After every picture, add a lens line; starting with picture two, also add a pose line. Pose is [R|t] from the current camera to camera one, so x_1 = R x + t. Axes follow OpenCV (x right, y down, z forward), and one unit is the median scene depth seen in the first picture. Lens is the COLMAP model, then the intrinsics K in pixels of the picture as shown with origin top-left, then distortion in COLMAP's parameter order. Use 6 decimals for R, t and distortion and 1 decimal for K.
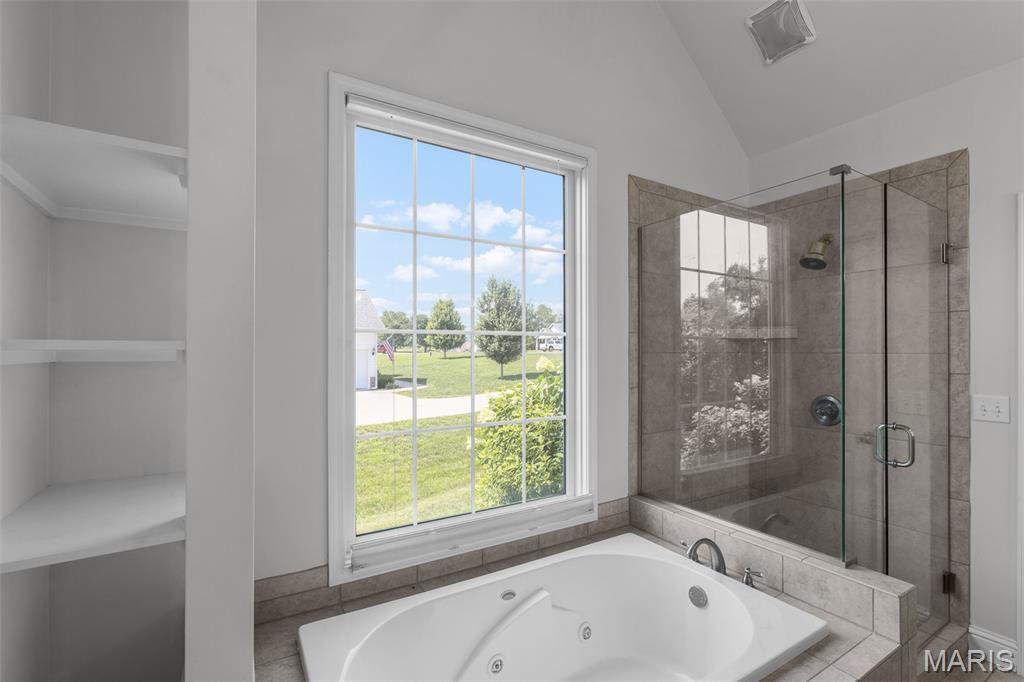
lens RADIAL K [[475.0, 0, 518.0], [0, 475.0, 348.7], [0, 0, 1]] dist [-0.001705, 0.006539]
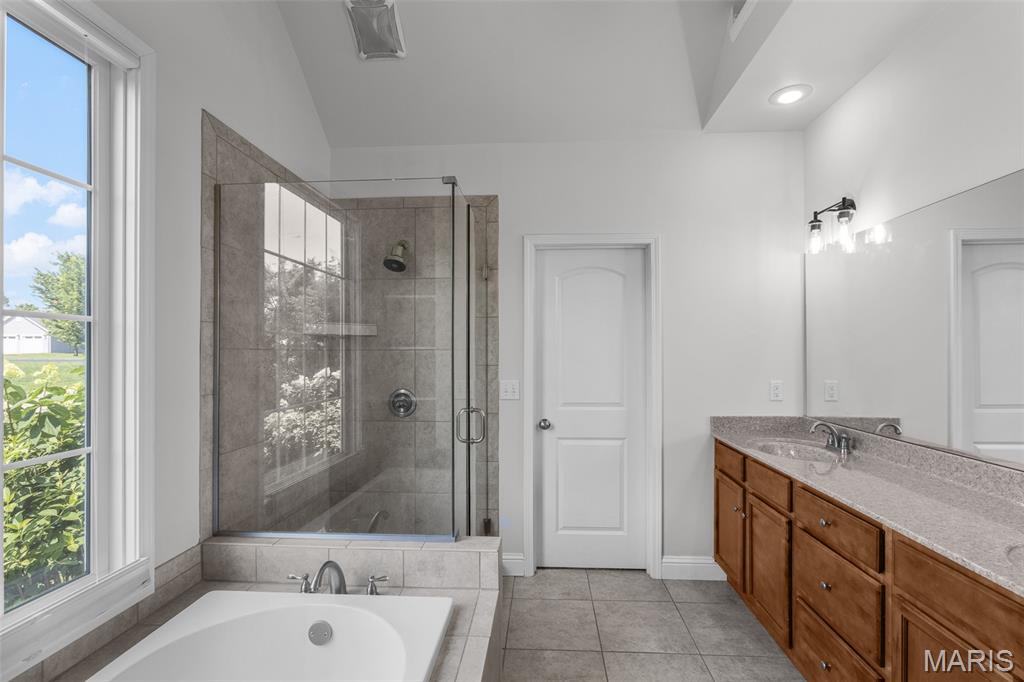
lens RADIAL K [[475.0, 0, 518.0], [0, 475.0, 348.7], [0, 0, 1]] dist [-0.001705, 0.006539]
pose [[0.576559, 0.004845, 0.817041, -0.087817], [-0.000264, 0.999983, -0.005743, 0.012798], [-0.817055, 0.003095, 0.576551, 0.164654]]
